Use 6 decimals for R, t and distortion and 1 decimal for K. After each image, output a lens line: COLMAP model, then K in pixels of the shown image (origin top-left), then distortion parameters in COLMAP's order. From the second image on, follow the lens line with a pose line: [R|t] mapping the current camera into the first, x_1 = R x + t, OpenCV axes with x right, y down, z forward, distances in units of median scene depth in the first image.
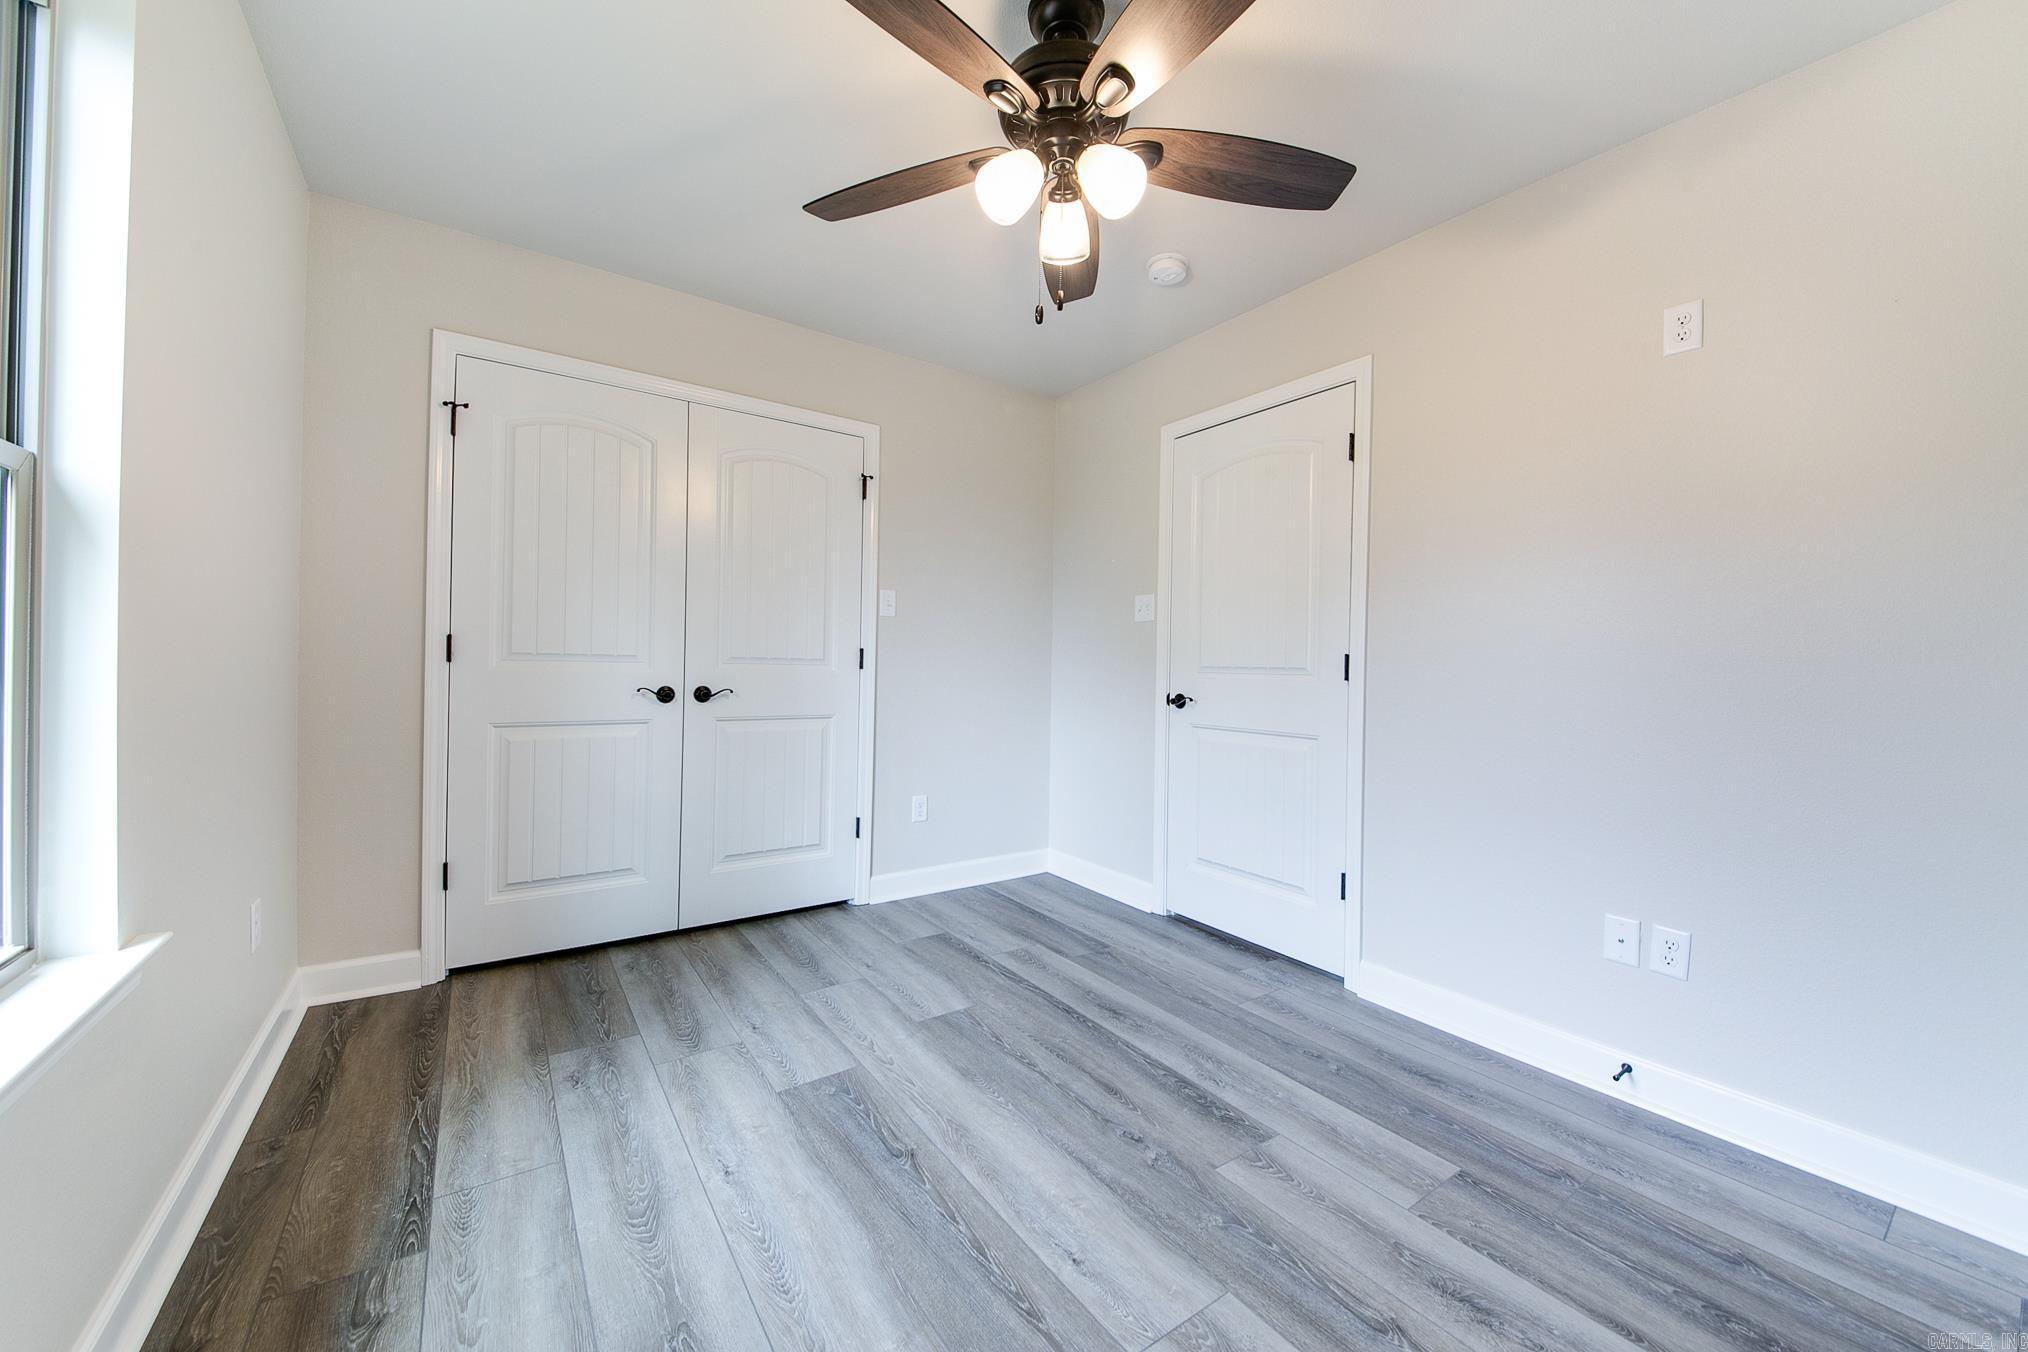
lens RADIAL K [[745.1, 0, 1014.0], [0, 745.1, 676.0], [0, 0, 1]] dist [0.000903, -0.008322]
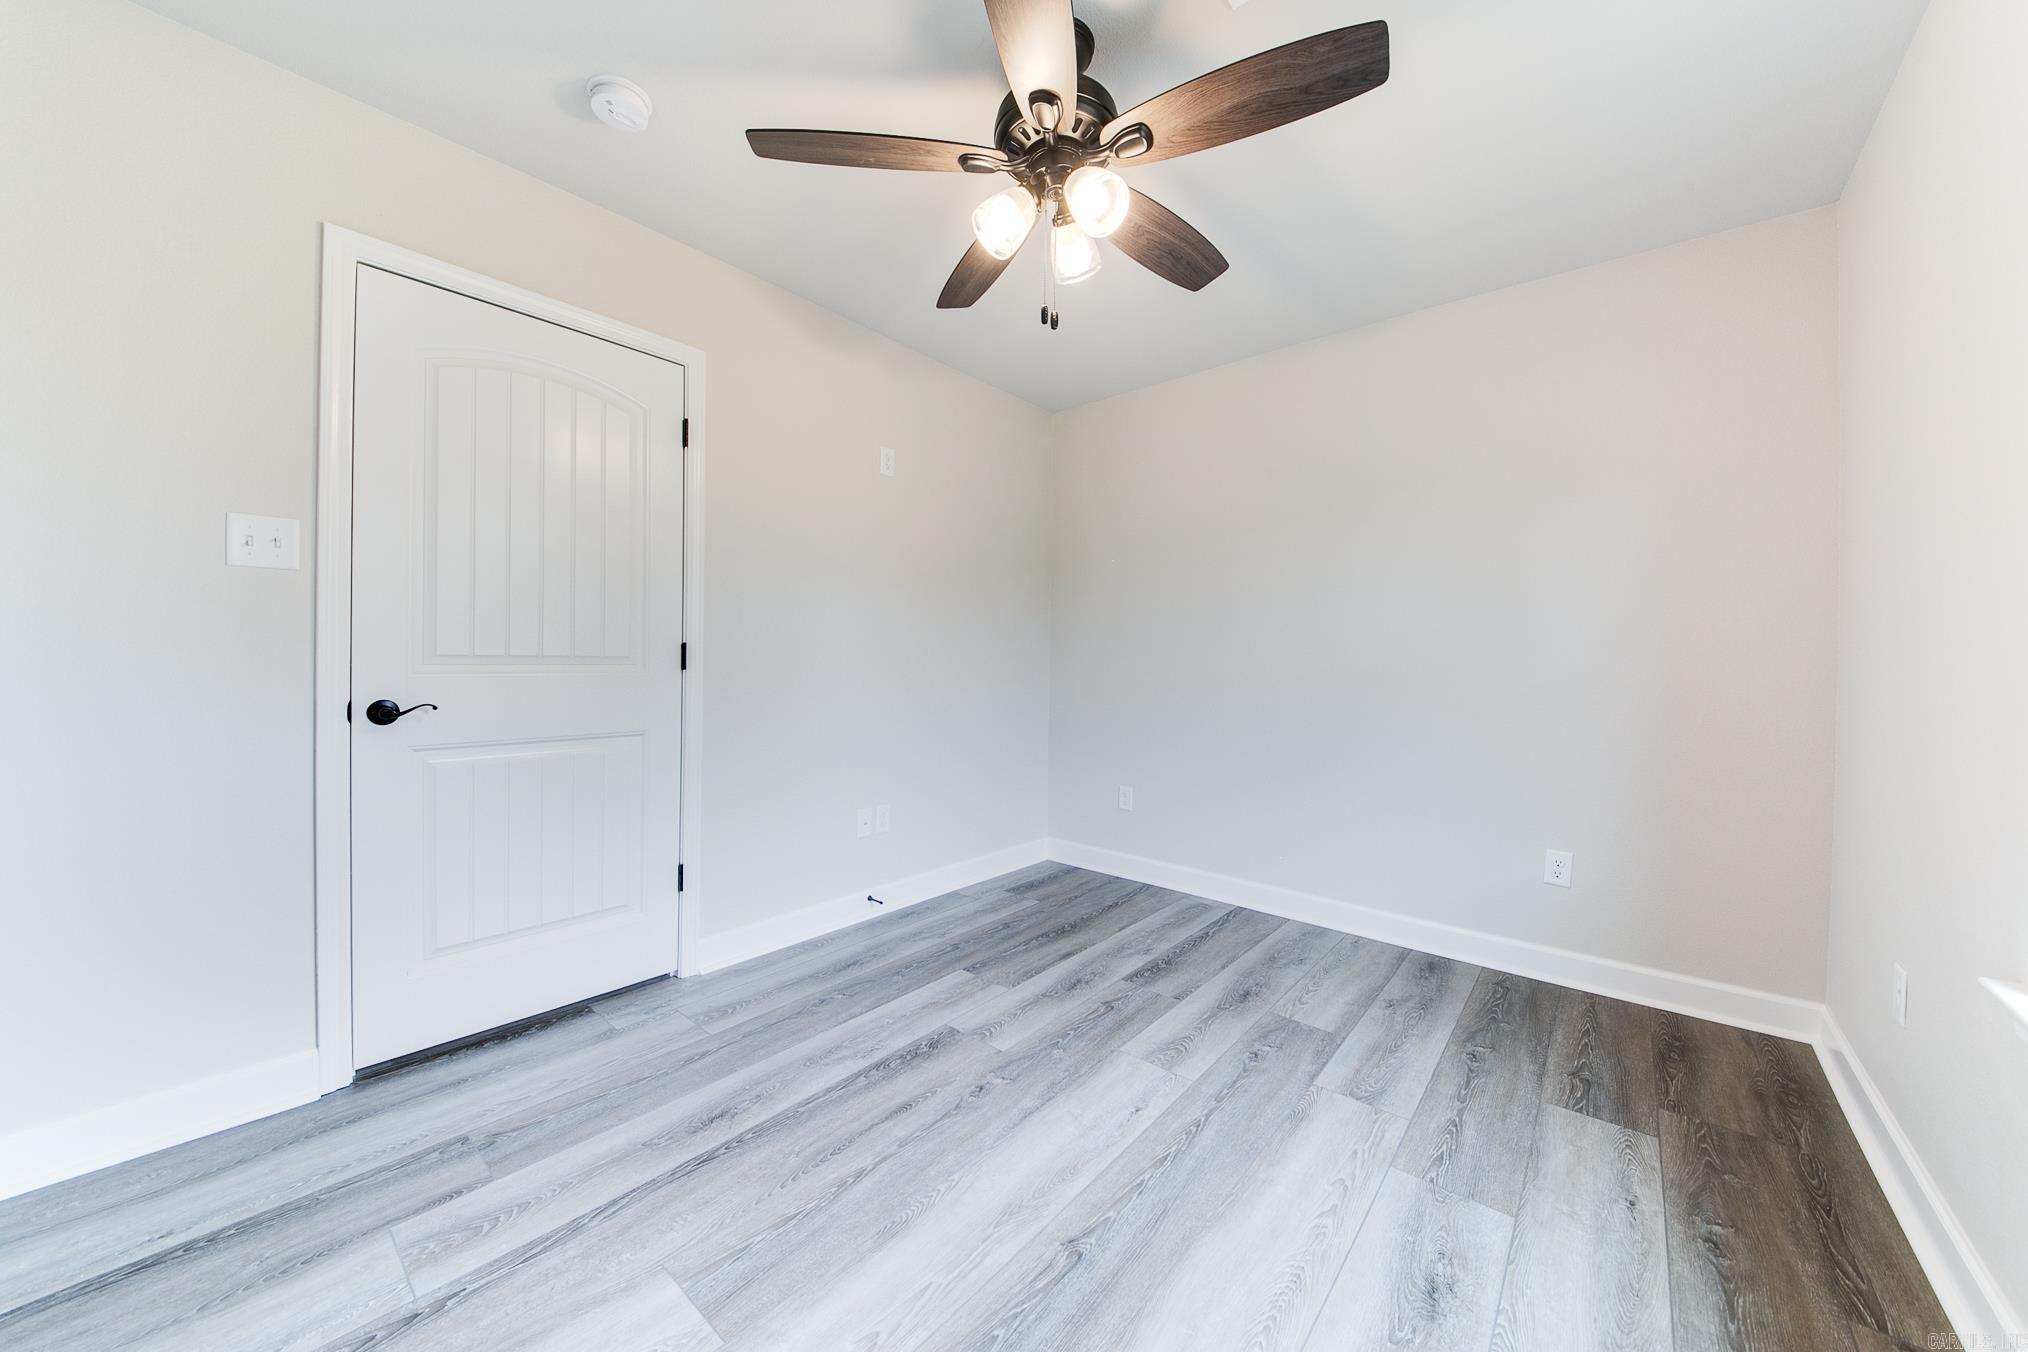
lens RADIAL K [[705.5, 0, 1011.4], [0, 705.5, 665.9], [0, 0, 1]] dist [0.029359, -0.018539]
pose [[-0.233946, -0.036025, 0.971582, -0.764272], [0.000873, 0.999305, 0.037263, -0.043541], [-0.972249, 0.009566, -0.233752, 1.068102]]
